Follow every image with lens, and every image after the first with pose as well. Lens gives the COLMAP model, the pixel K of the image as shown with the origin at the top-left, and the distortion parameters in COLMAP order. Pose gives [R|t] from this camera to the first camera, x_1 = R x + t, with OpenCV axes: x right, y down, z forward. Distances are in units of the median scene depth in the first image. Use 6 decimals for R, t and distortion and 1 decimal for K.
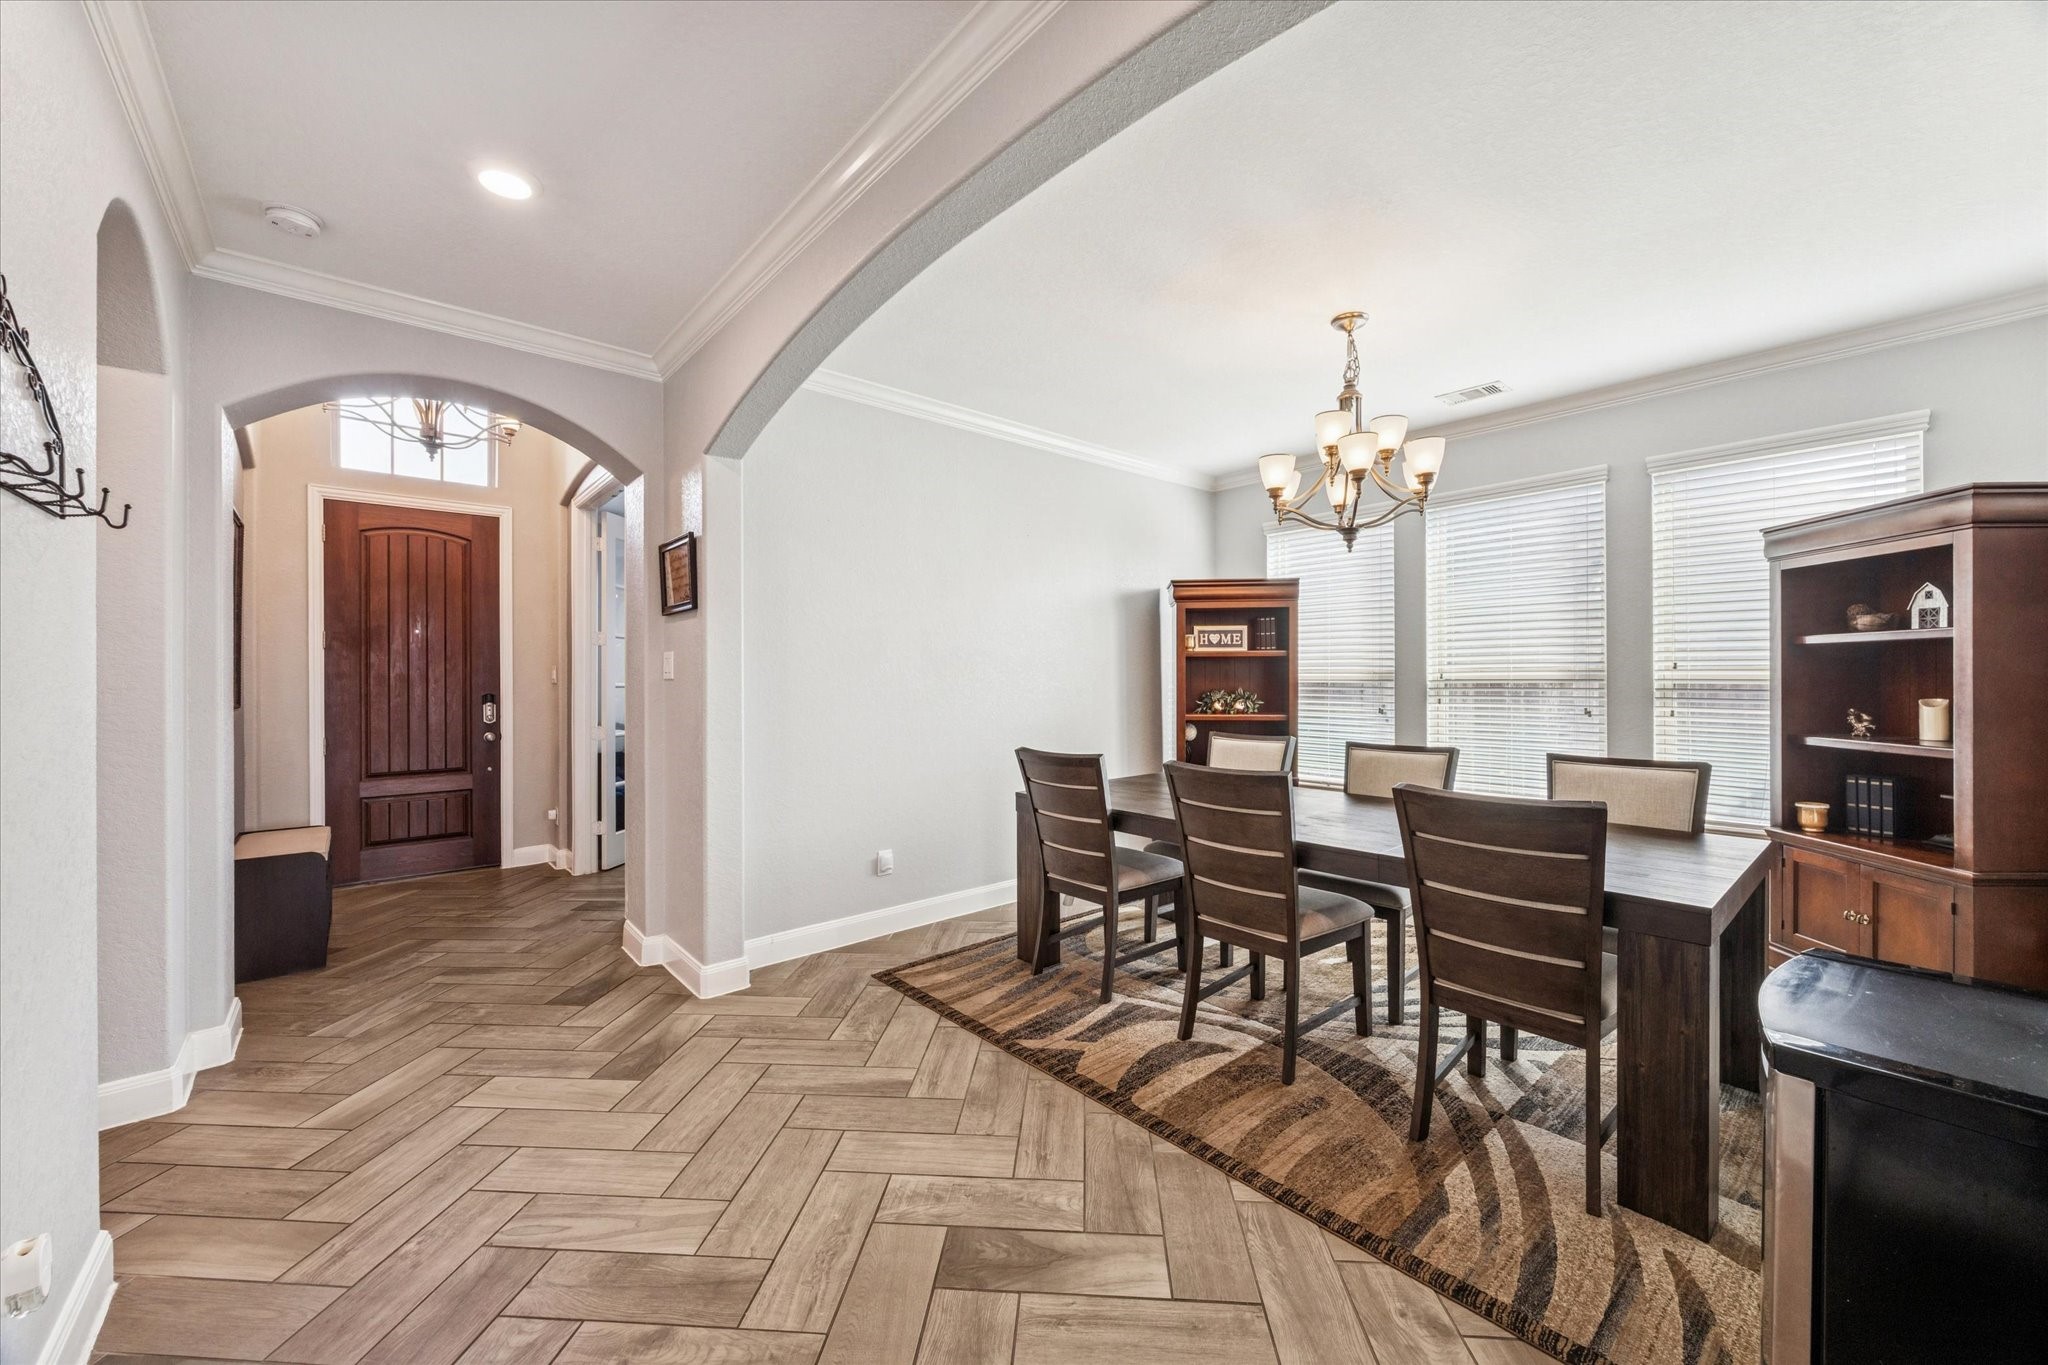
lens RADIAL K [[779.2, 0, 1040.0], [0, 779.2, 682.6], [0, 0, 1]] dist [-0.010185, 0.000686]
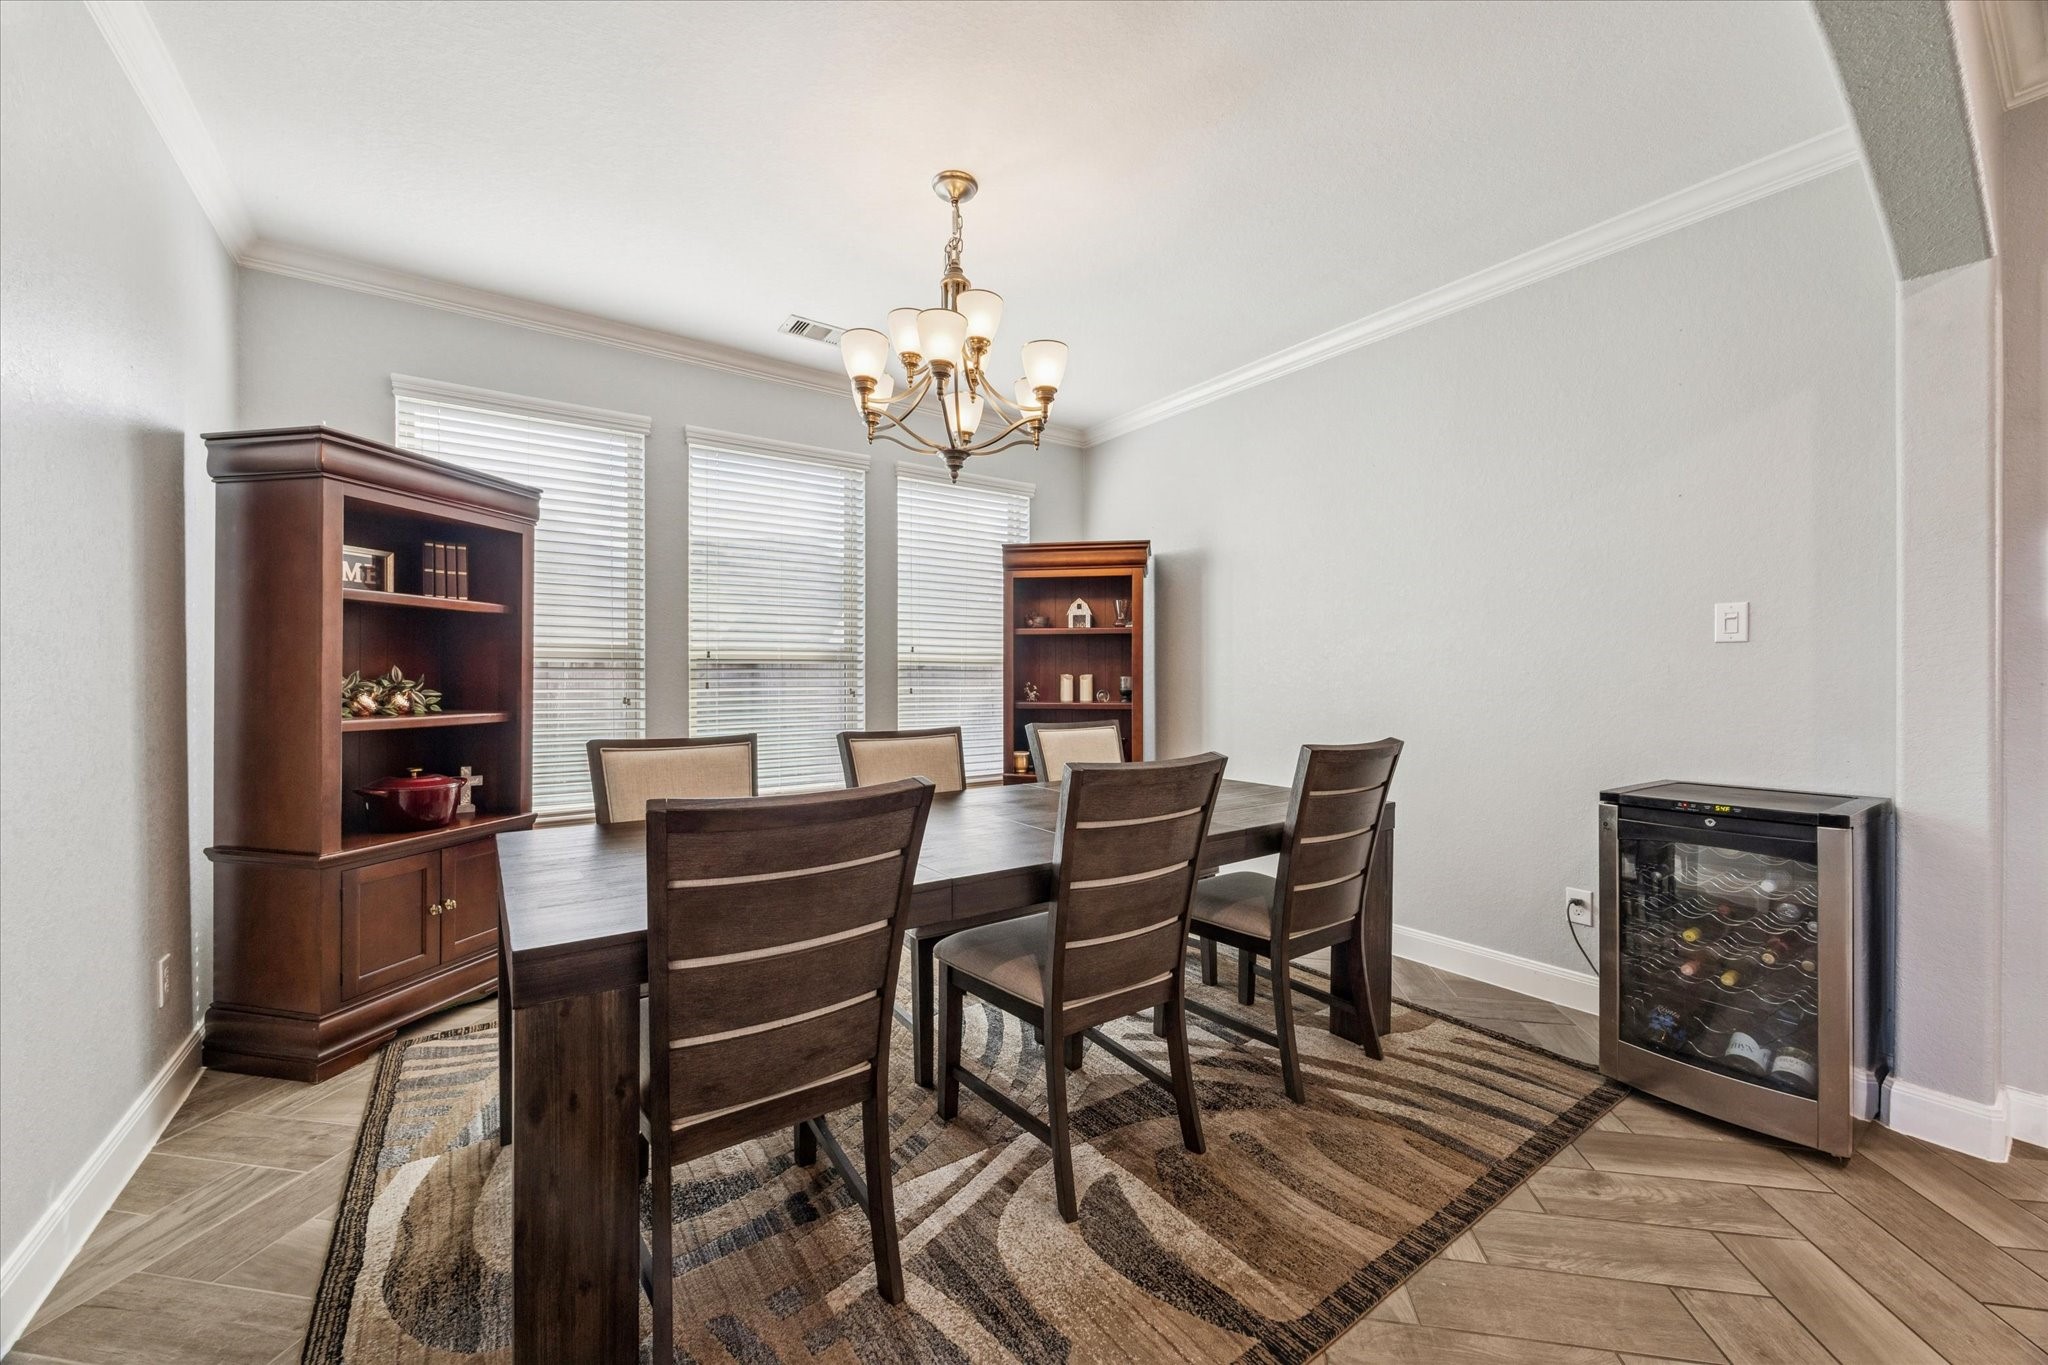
lens RADIAL K [[779.2, 0, 1037.9], [0, 779.2, 682.5], [0, 0, 1]] dist [-0.010185, 0.000686]
pose [[0.099073, -0.016650, 0.994941, -0.293472], [-0.001513, 0.999856, 0.016883, 0.008938], [-0.995079, -0.003178, 0.099034, 0.654569]]
